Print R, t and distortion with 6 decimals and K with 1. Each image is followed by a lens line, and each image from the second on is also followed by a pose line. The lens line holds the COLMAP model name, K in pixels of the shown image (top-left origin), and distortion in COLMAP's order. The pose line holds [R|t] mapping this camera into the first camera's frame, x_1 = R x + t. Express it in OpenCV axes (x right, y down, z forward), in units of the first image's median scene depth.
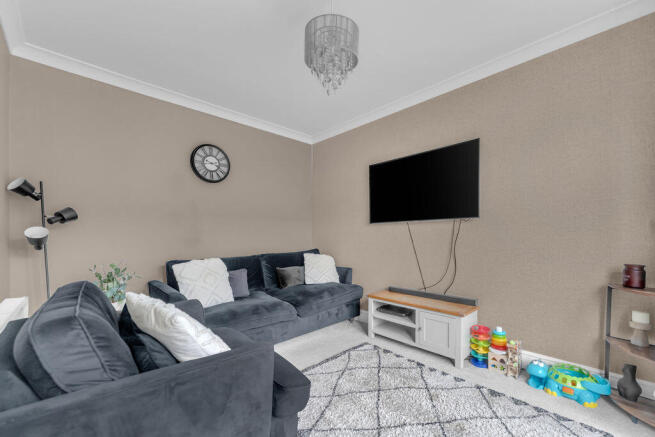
lens RADIAL K [[271.6, 0, 327.2], [0, 271.6, 234.9], [0, 0, 1]] dist [-0.000670, -0.000106]
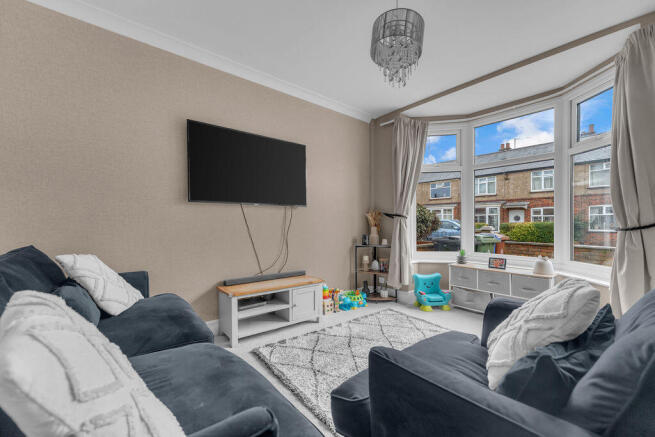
lens RADIAL K [[274.8, 0, 338.2], [0, 274.8, 220.8], [0, 0, 1]] dist [-0.000451, 0.000007]
pose [[0.032432, 0.004411, 0.999464, -0.723714], [-0.013253, 0.999904, -0.003983, 0.008362], [-0.999386, -0.013117, 0.032488, 0.768565]]
